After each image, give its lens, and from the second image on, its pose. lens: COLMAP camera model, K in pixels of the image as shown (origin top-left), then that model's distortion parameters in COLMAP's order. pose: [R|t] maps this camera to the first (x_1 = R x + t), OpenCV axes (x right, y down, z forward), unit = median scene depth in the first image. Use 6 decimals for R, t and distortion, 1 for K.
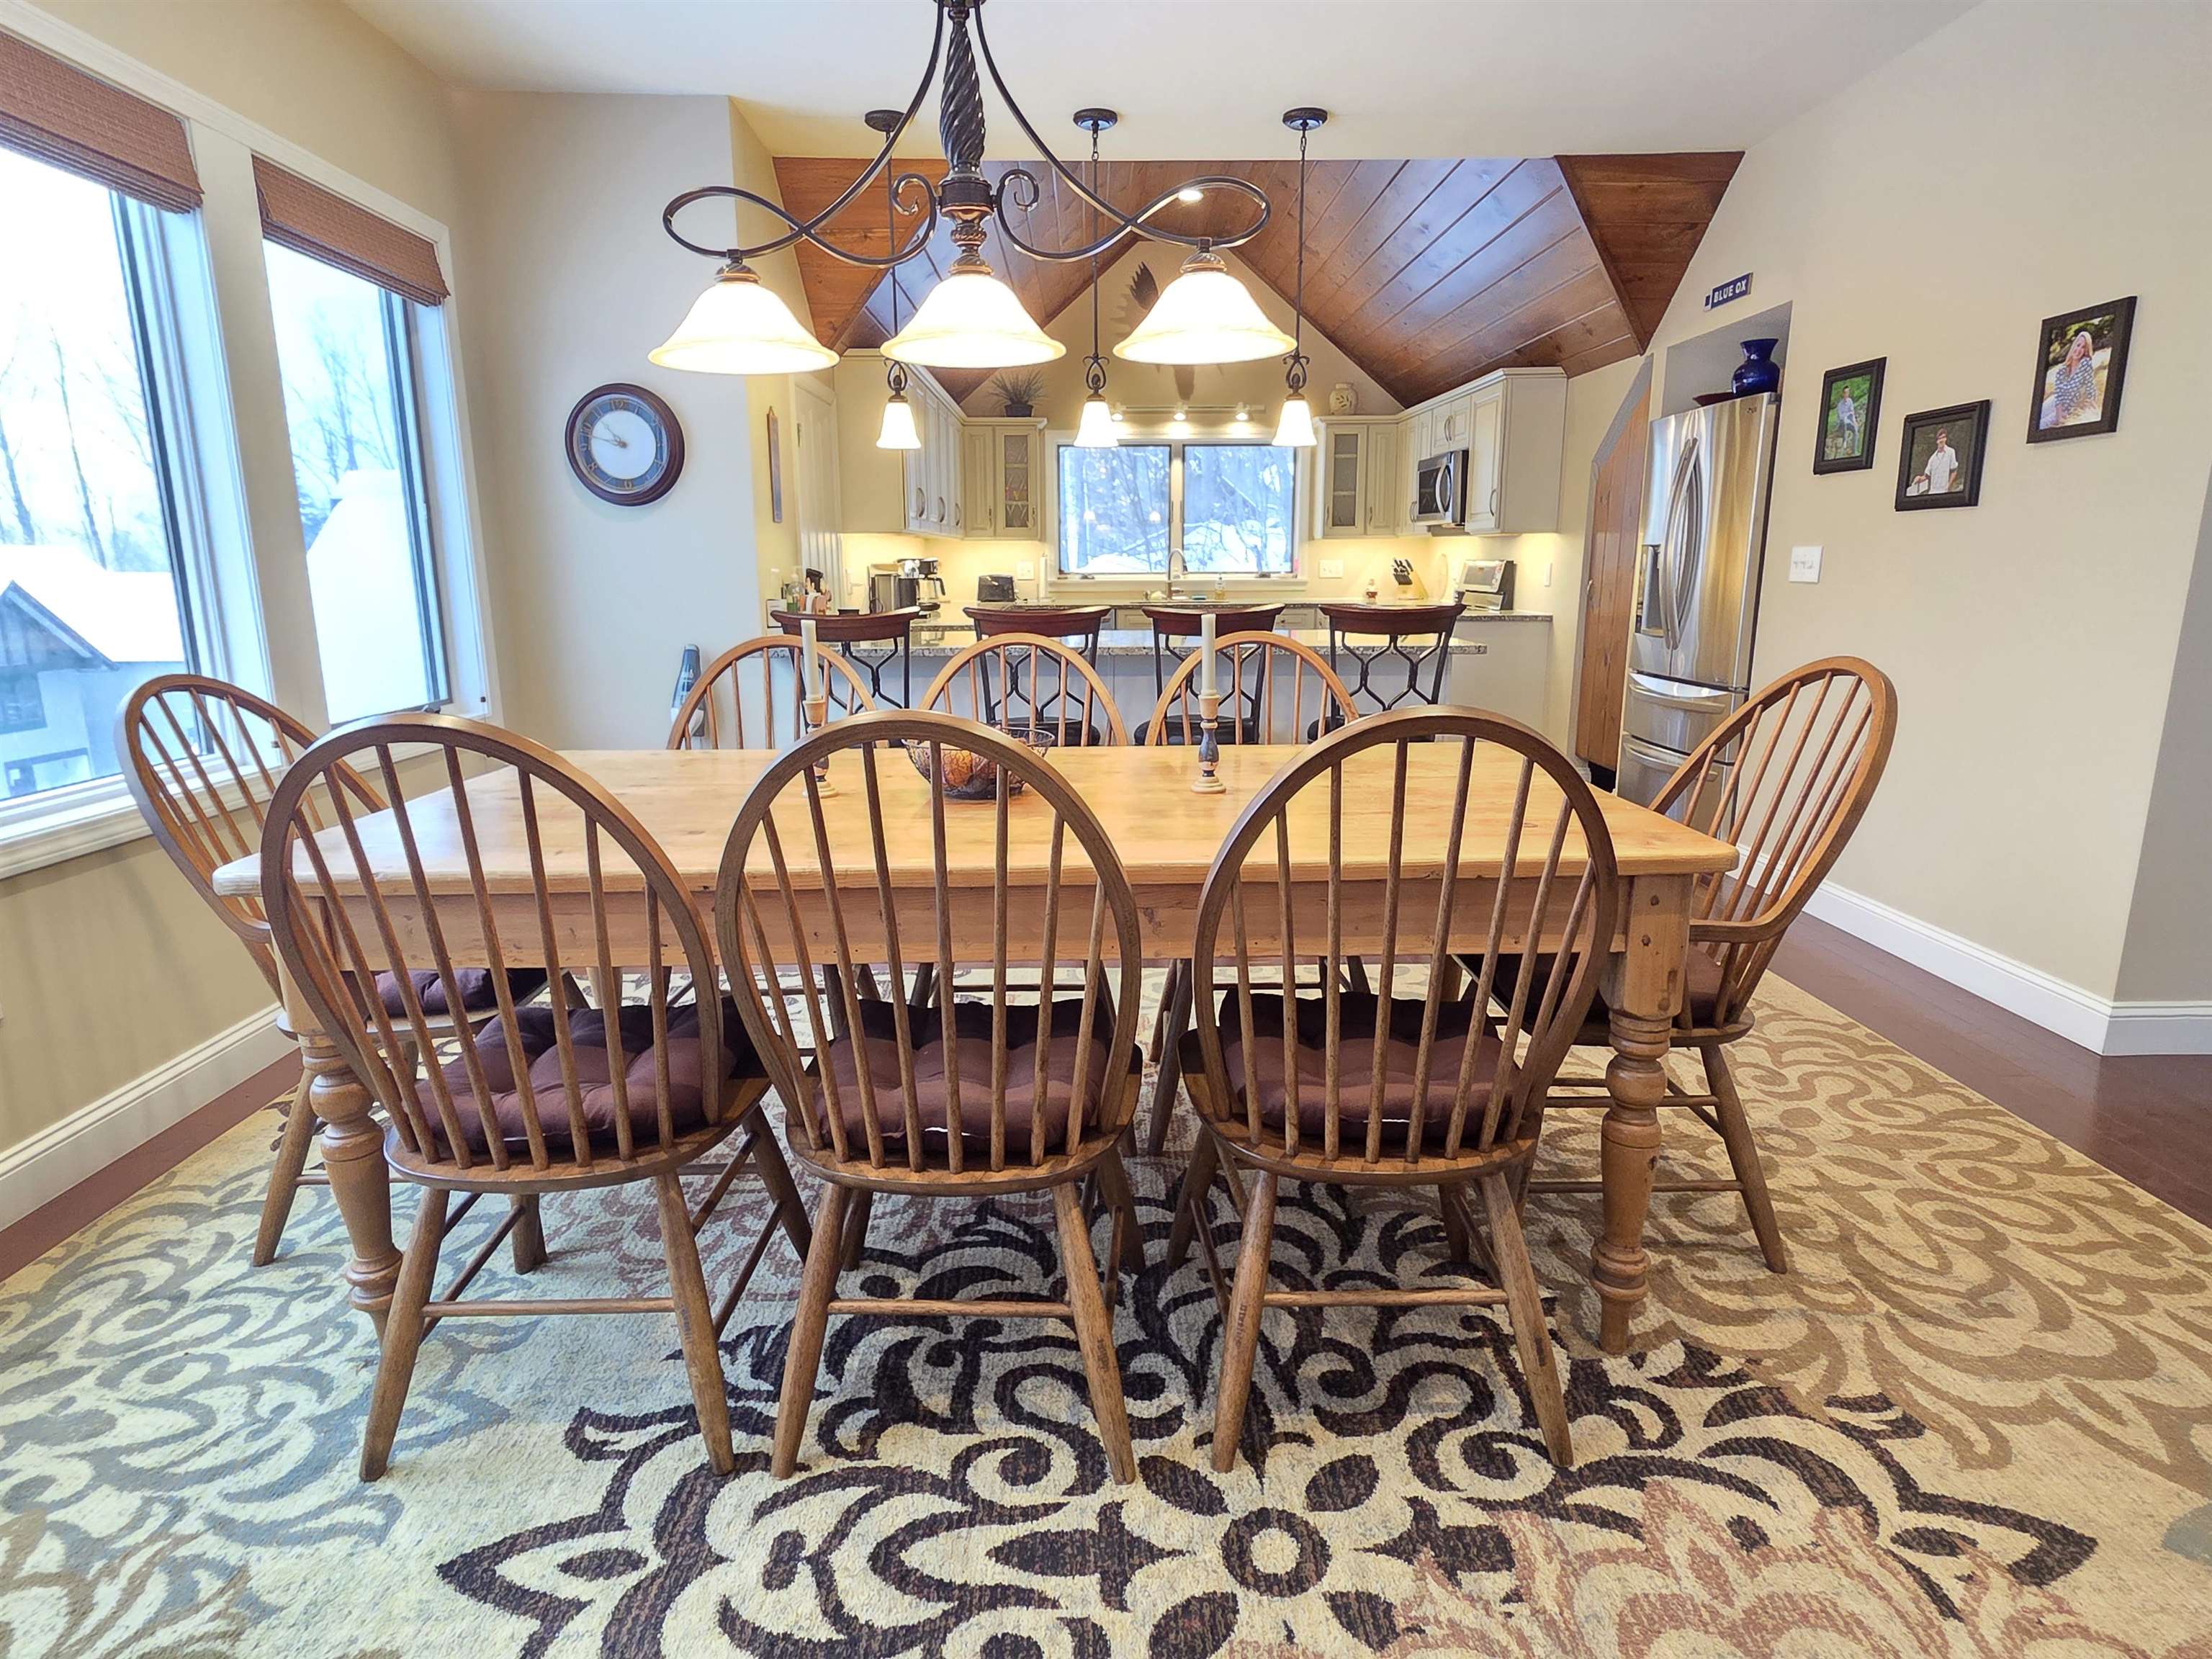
lens RADIAL K [[1195.8, 0, 1100.6], [0, 1195.8, 819.2], [0, 0, 1]] dist [0.001520, 0.001616]
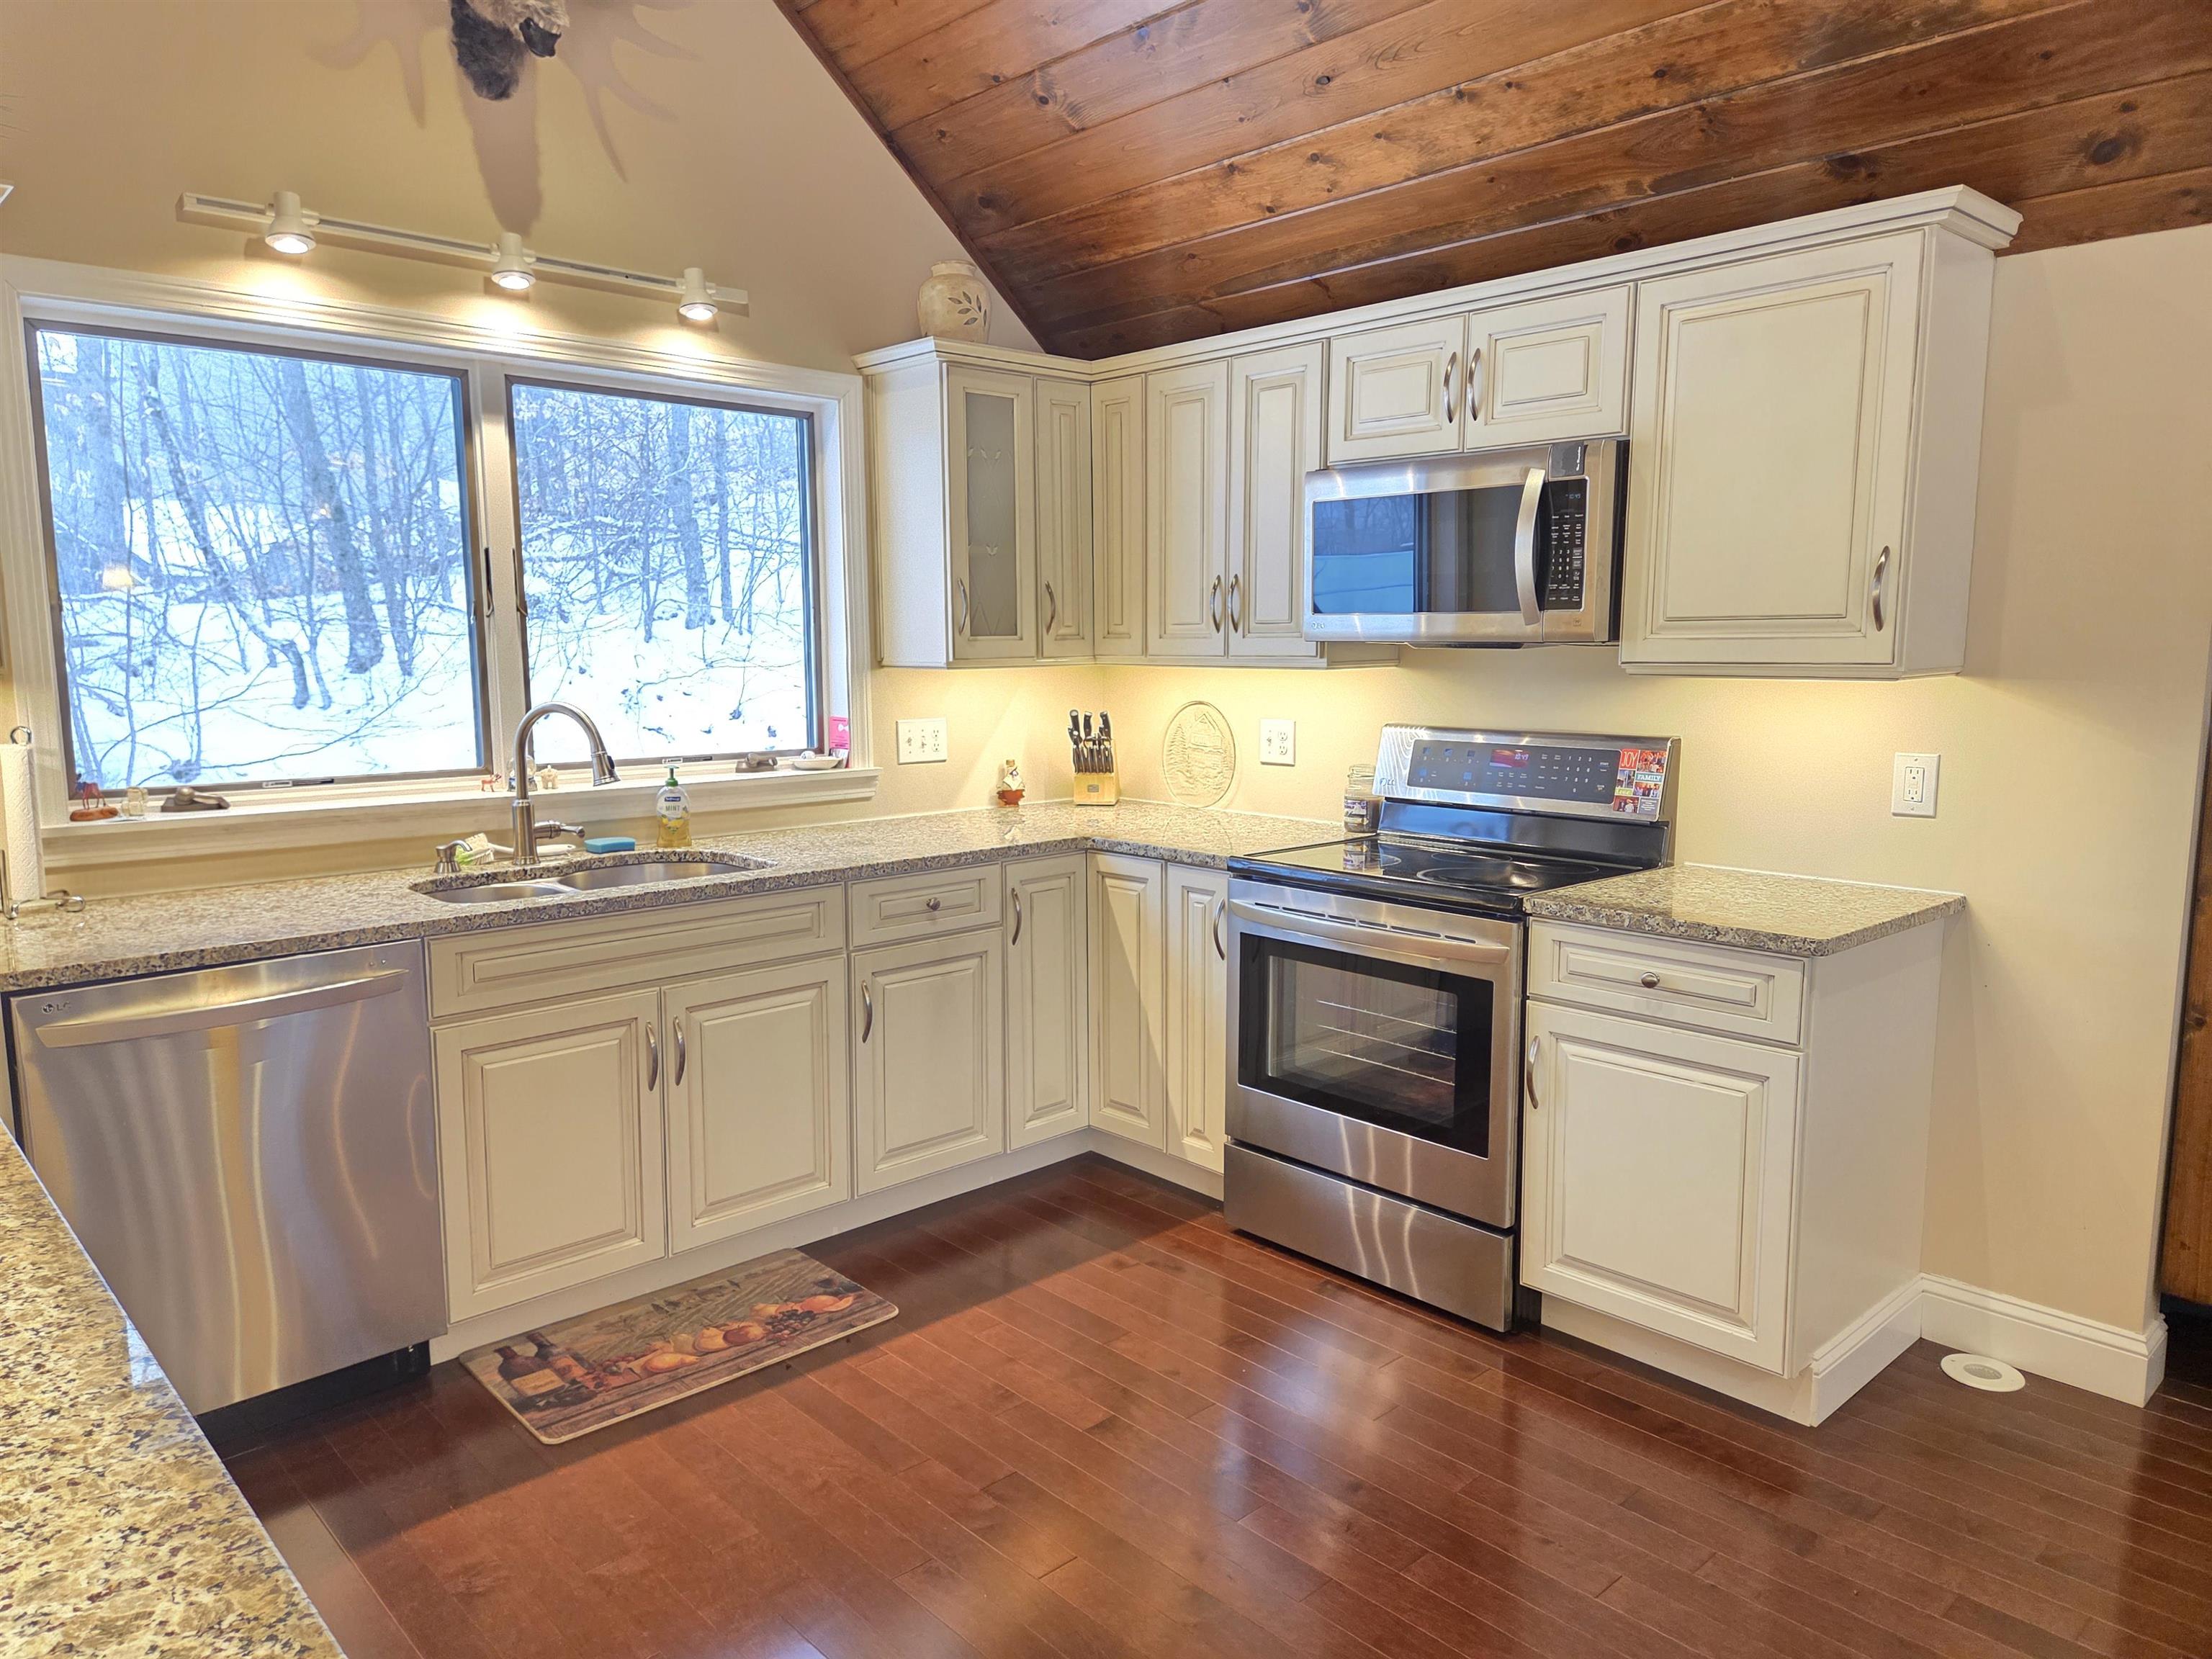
lens RADIAL K [[1470.8, 0, 1114.3], [0, 1470.8, 833.1], [0, 0, 1]] dist [0.098486, -0.098504]
pose [[0.742970, -0.081938, 0.664290, -0.089173], [0.141012, 0.989365, -0.035679, -0.160593], [-0.654302, 0.120181, 0.746623, 0.631056]]
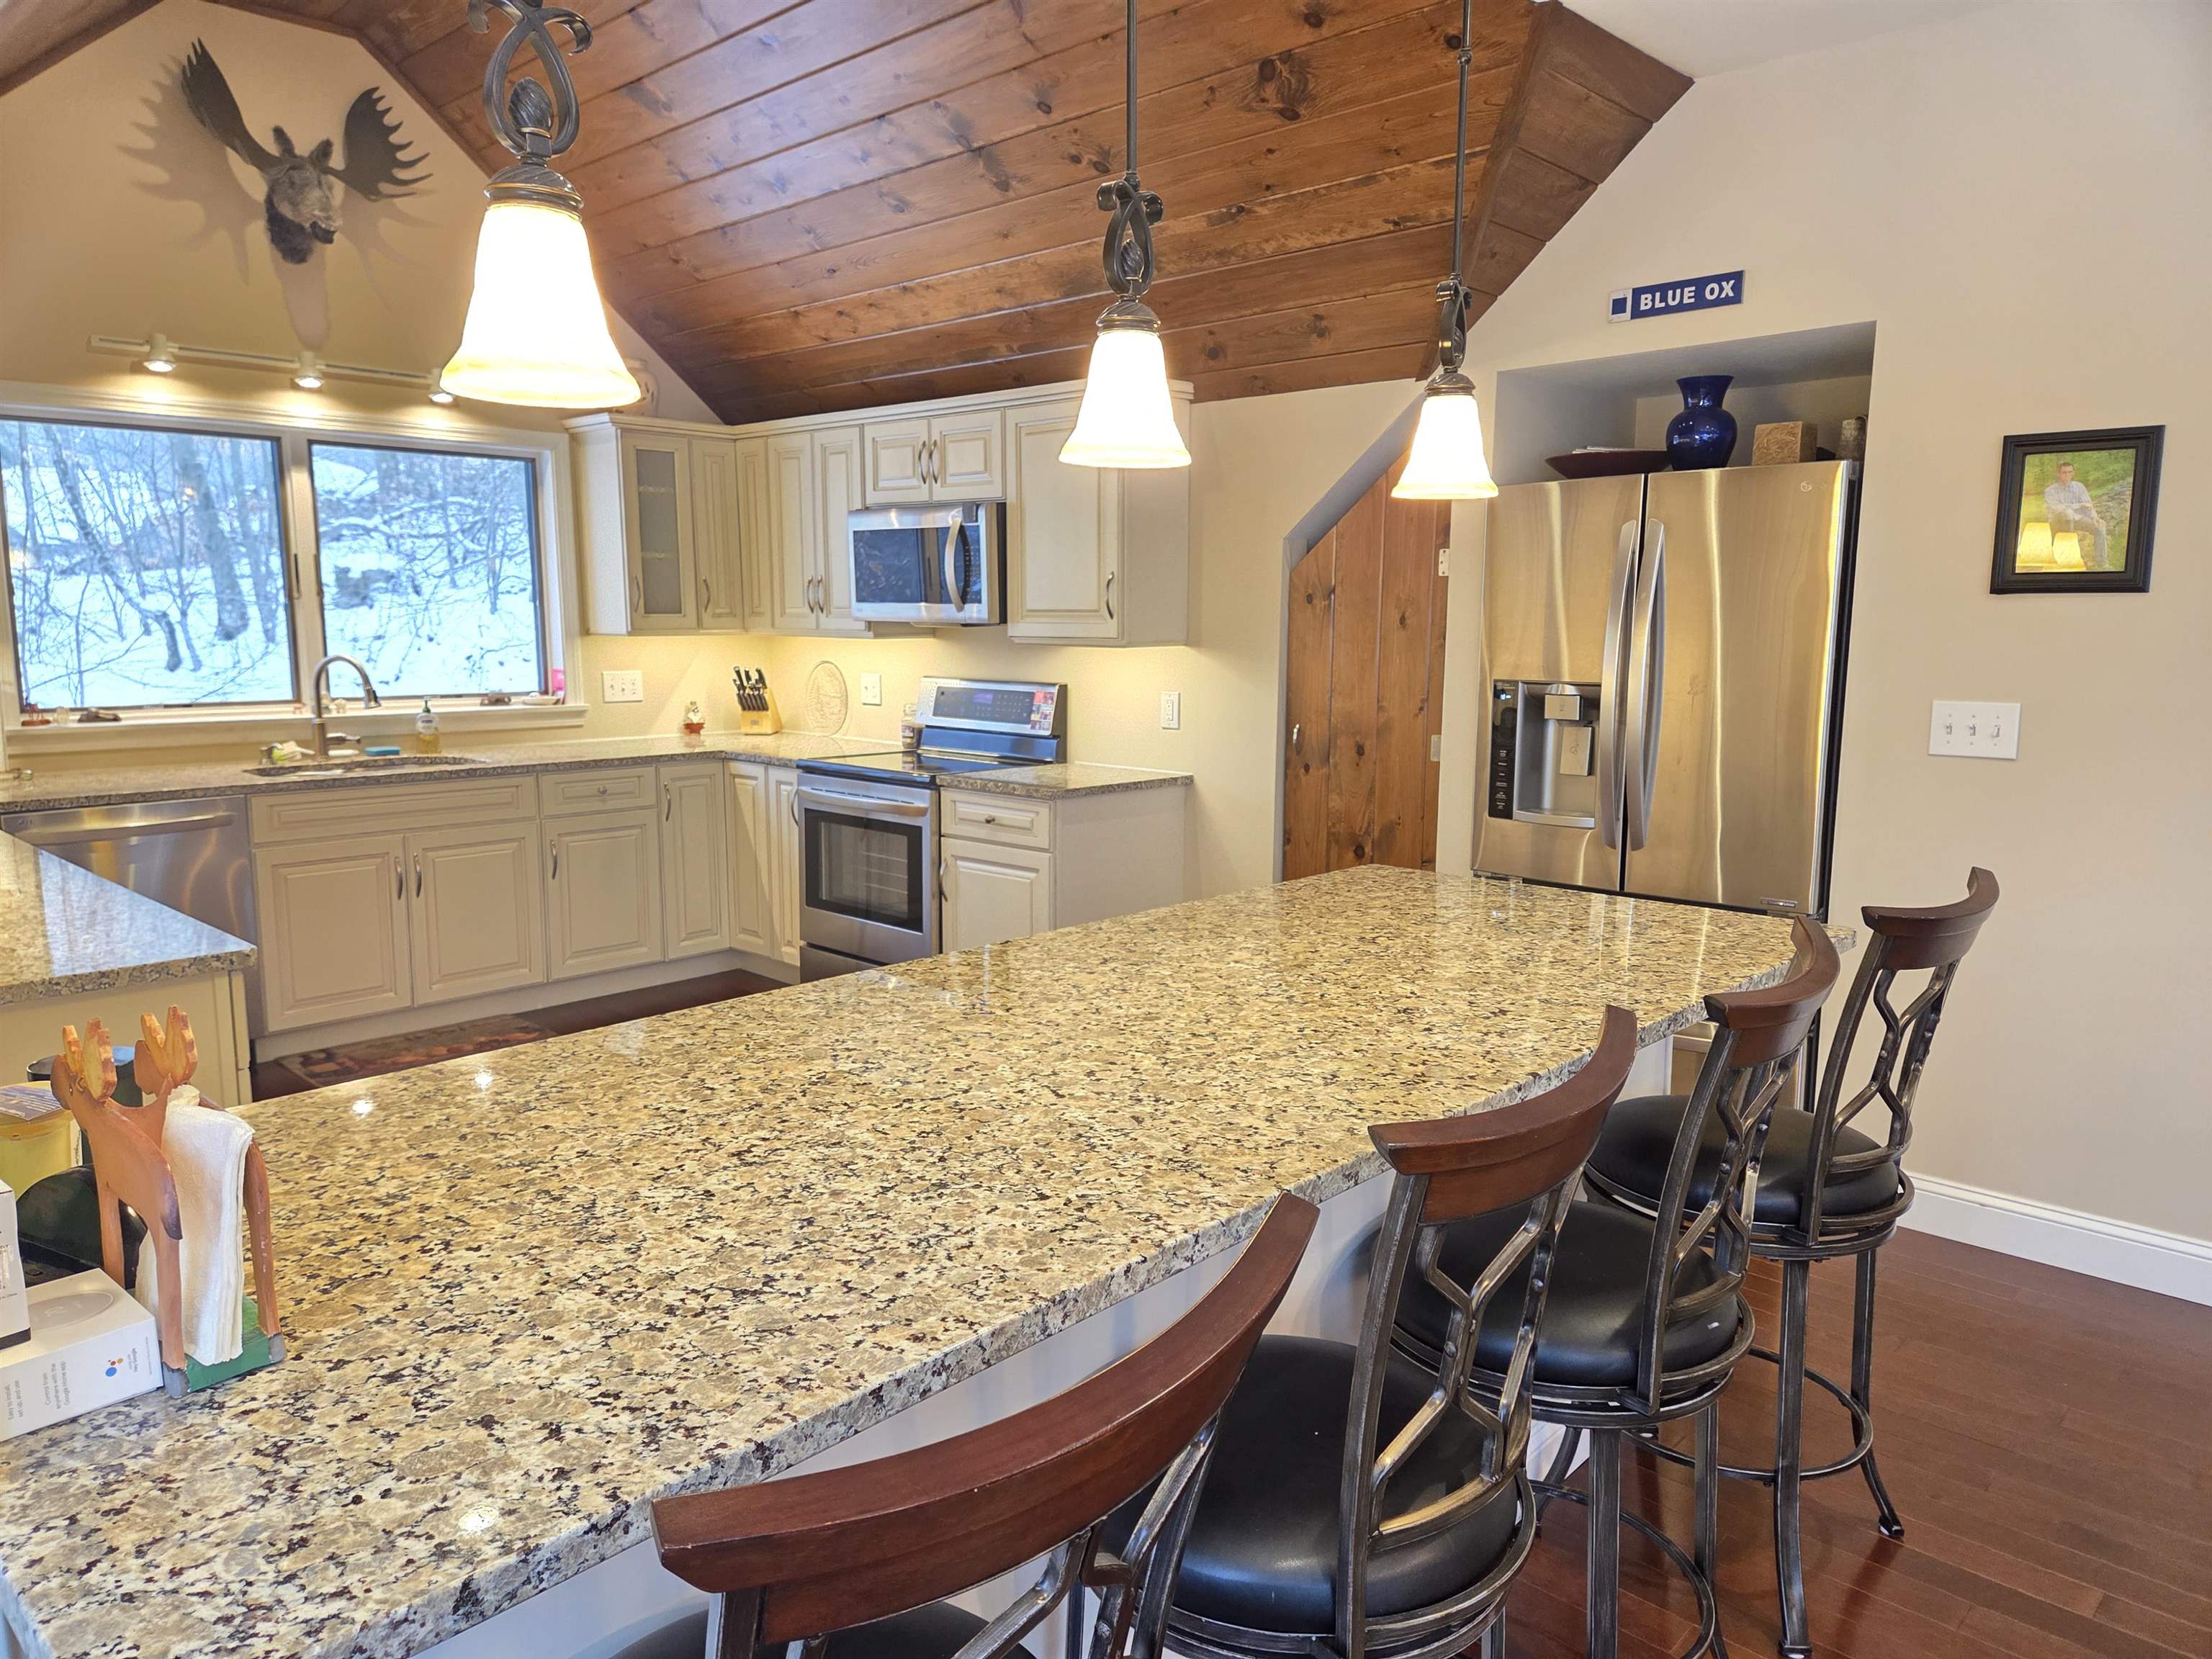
lens RADIAL K [[1470.8, 0, 1114.3], [0, 1470.8, 833.1], [0, 0, 1]] dist [0.098486, -0.098504]
pose [[0.701791, -0.093339, 0.706241, -0.151754], [0.143471, 0.989584, -0.011781, -0.104906], [-0.697786, 0.109593, 0.707873, 0.370660]]
